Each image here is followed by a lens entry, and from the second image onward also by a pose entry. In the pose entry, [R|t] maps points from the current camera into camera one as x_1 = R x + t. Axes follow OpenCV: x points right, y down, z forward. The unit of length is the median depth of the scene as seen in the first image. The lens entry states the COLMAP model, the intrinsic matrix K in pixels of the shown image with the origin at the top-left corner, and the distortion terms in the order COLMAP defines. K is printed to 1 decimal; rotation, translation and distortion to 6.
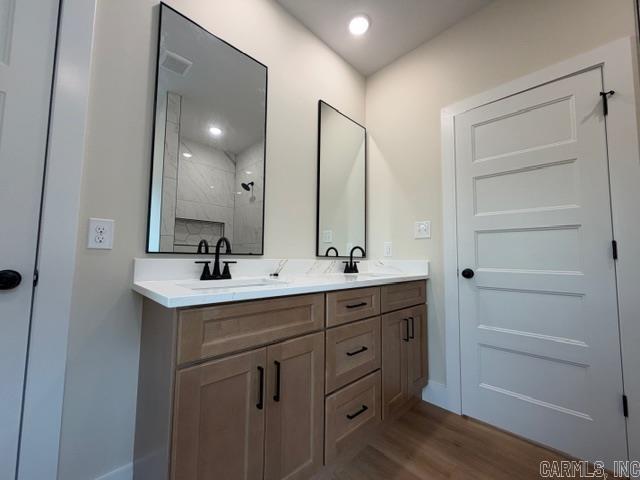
lens RADIAL K [[257.8, 0, 320.0], [0, 257.8, 240.0], [0, 0, 1]] dist [0.003952, 0.000490]
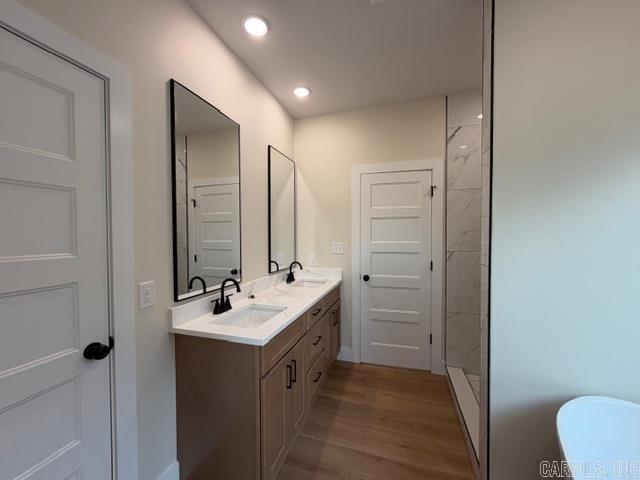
lens RADIAL K [[257.8, 0, 320.0], [0, 257.8, 240.0], [0, 0, 1]] dist [0.003952, 0.000490]
pose [[0.880498, -0.025643, 0.473356, -0.446163], [-0.020206, 0.995598, 0.091519, -0.253311], [-0.473619, -0.090147, 0.876104, -0.257429]]
